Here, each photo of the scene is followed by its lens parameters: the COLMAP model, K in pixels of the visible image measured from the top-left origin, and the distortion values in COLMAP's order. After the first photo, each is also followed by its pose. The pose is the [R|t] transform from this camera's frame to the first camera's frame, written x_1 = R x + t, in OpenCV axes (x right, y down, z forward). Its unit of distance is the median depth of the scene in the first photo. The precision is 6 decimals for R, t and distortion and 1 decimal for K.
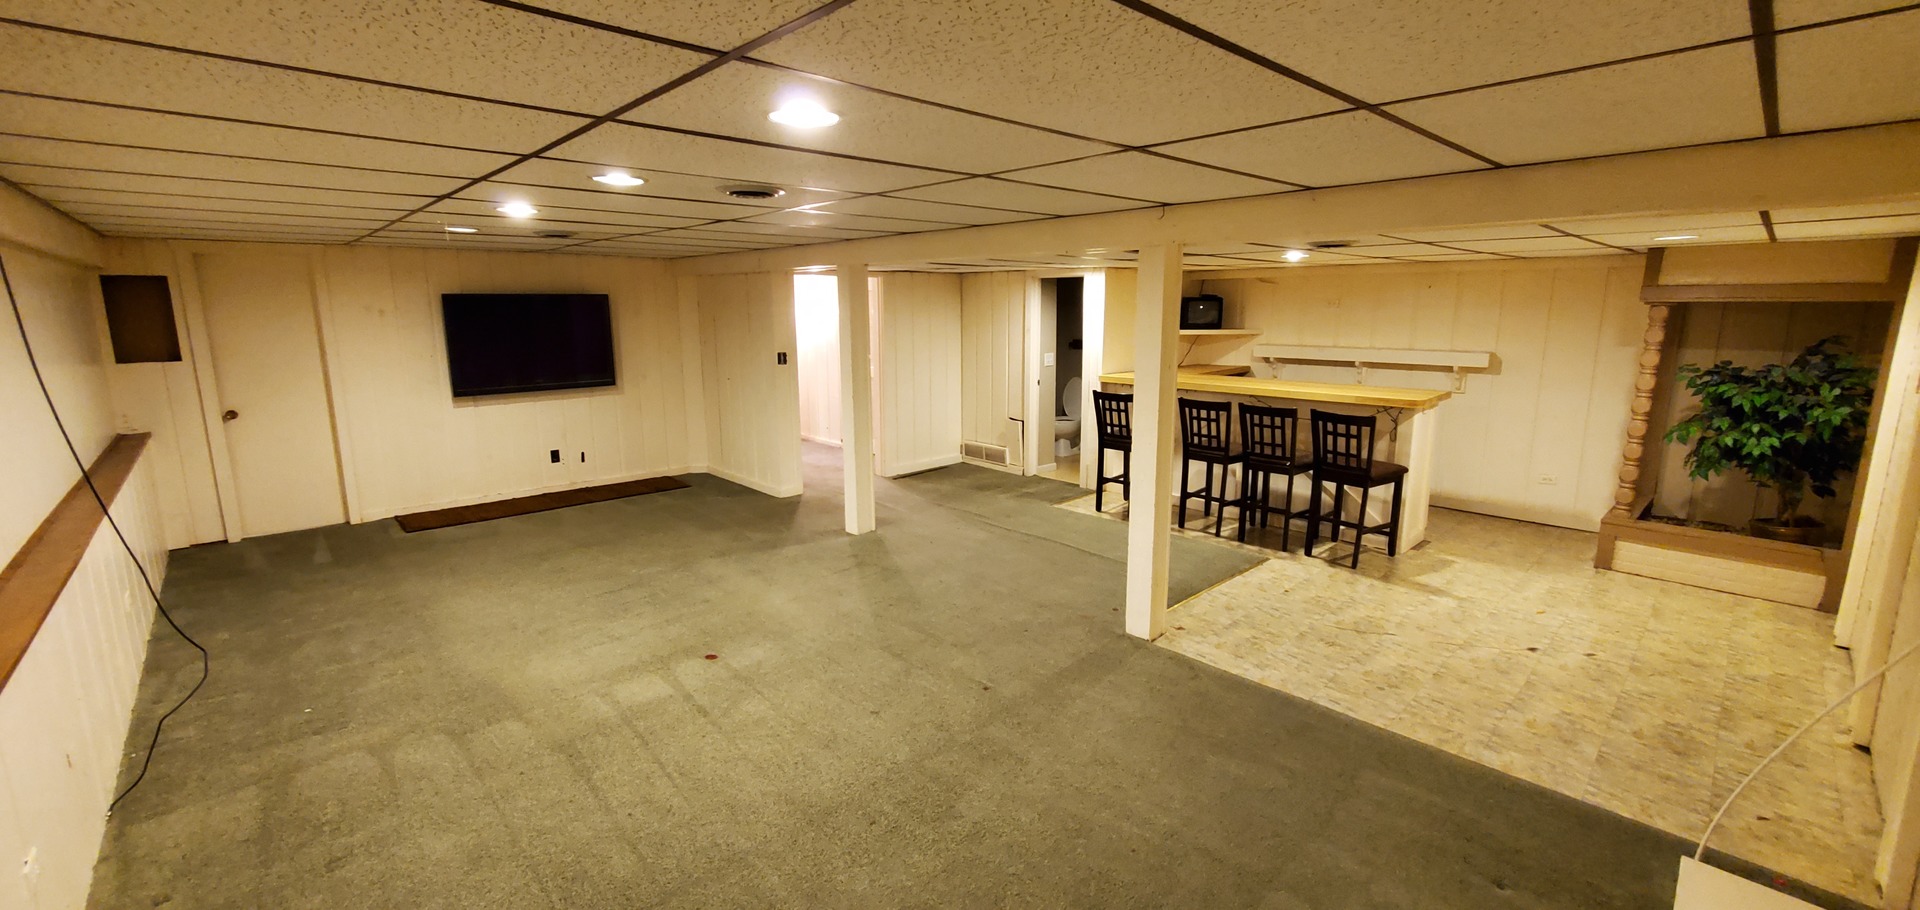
lens RADIAL K [[762.2, 0, 956.9], [0, 762.2, 441.2], [0, 0, 1]] dist [0.006977, -0.000306]
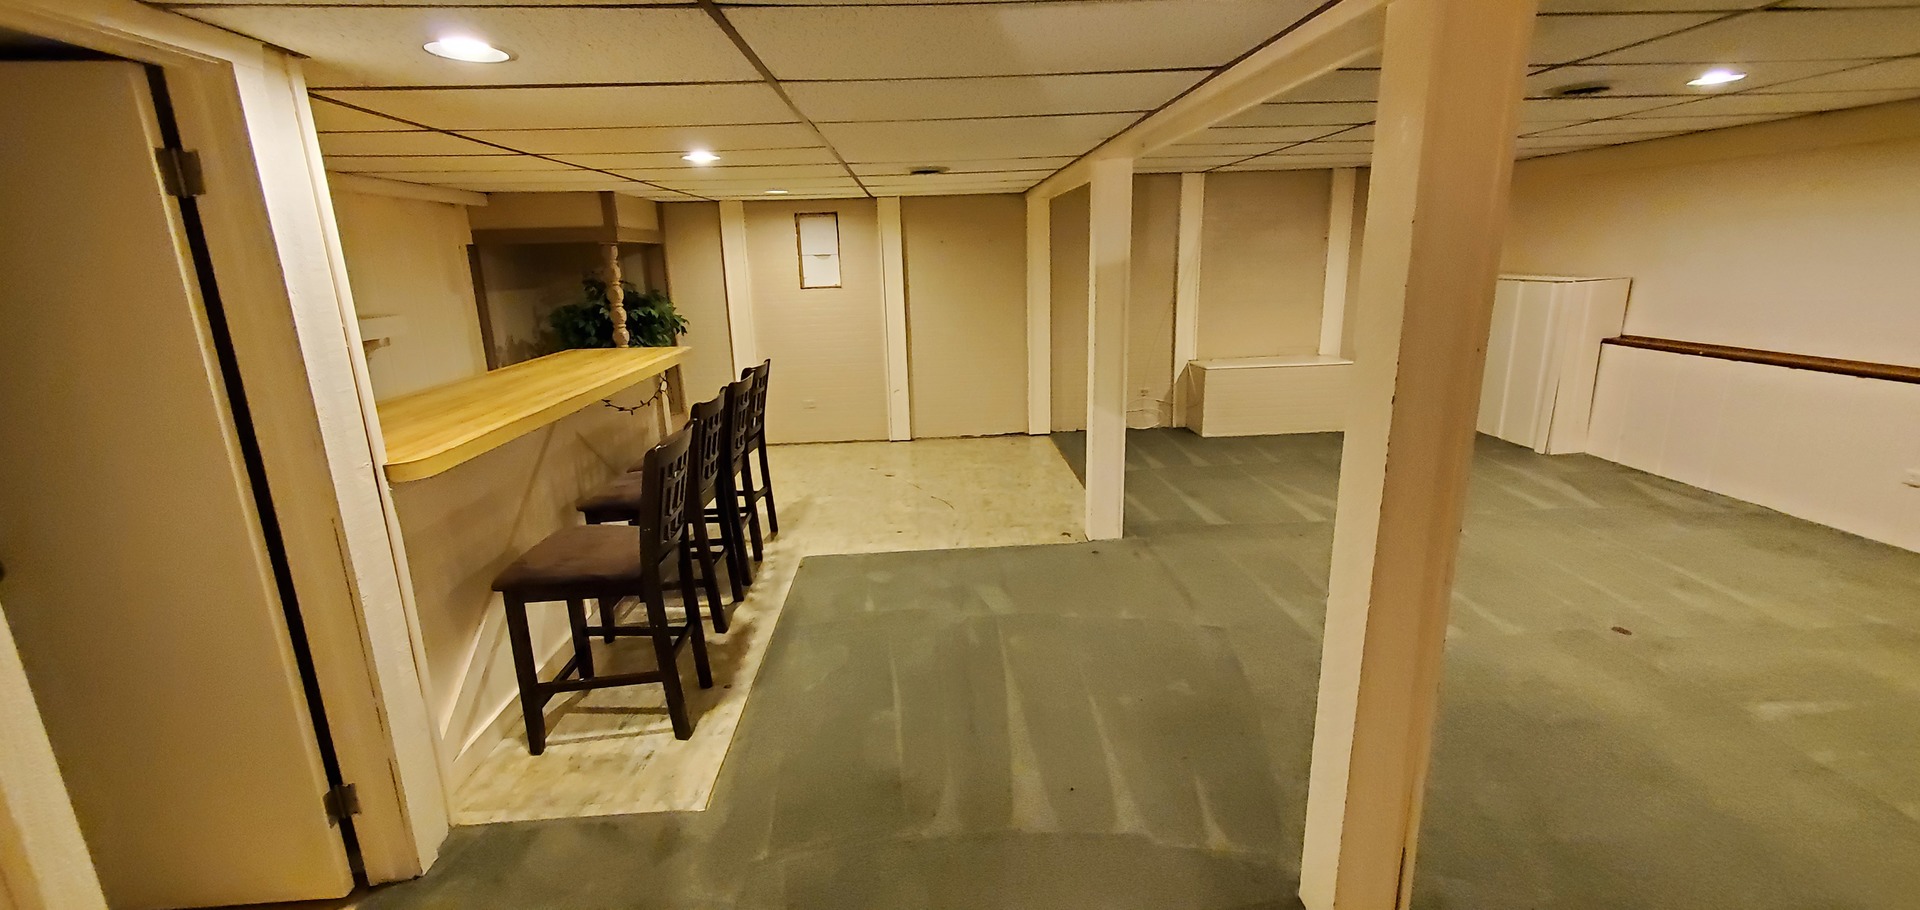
lens RADIAL K [[762.2, 0, 956.9], [0, 762.2, 441.2], [0, 0, 1]] dist [0.006977, -0.000306]
pose [[-0.759584, -0.134082, 0.636439, -0.257919], [0.140788, 0.921426, 0.362151, -0.288883], [-0.634989, 0.364687, -0.681023, 1.820689]]
